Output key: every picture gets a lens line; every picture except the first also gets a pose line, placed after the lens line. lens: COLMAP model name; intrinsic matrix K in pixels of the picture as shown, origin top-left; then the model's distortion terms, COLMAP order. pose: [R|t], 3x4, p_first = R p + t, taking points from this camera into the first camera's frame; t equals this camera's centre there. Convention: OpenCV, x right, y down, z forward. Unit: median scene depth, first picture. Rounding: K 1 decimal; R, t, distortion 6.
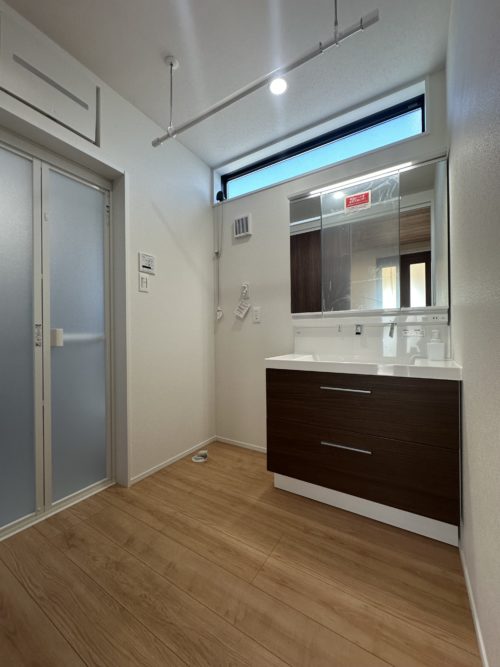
lens RADIAL K [[266.8, 0, 250.9], [0, 266.8, 332.1], [0, 0, 1]] dist [-0.002337, 0.000051]
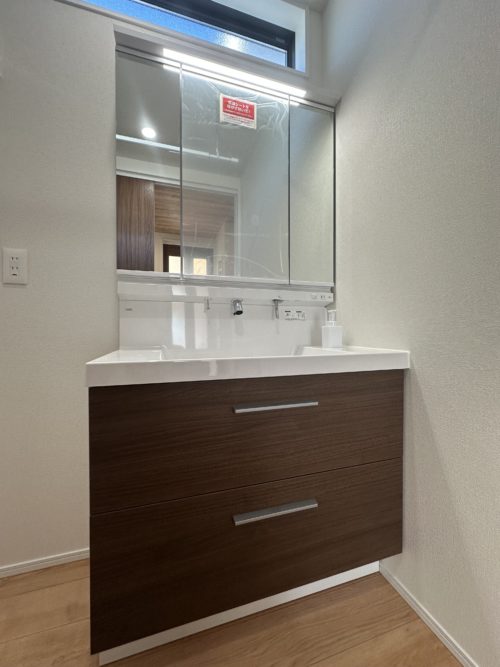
lens RADIAL K [[266.8, 0, 245.0], [0, 266.8, 331.6], [0, 0, 1]] dist [-0.002337, 0.000051]
pose [[0.654028, 0.003705, 0.756461, -0.084526], [-0.011290, 0.999924, 0.004864, 0.049114], [-0.756386, -0.011721, 0.654021, 0.568604]]
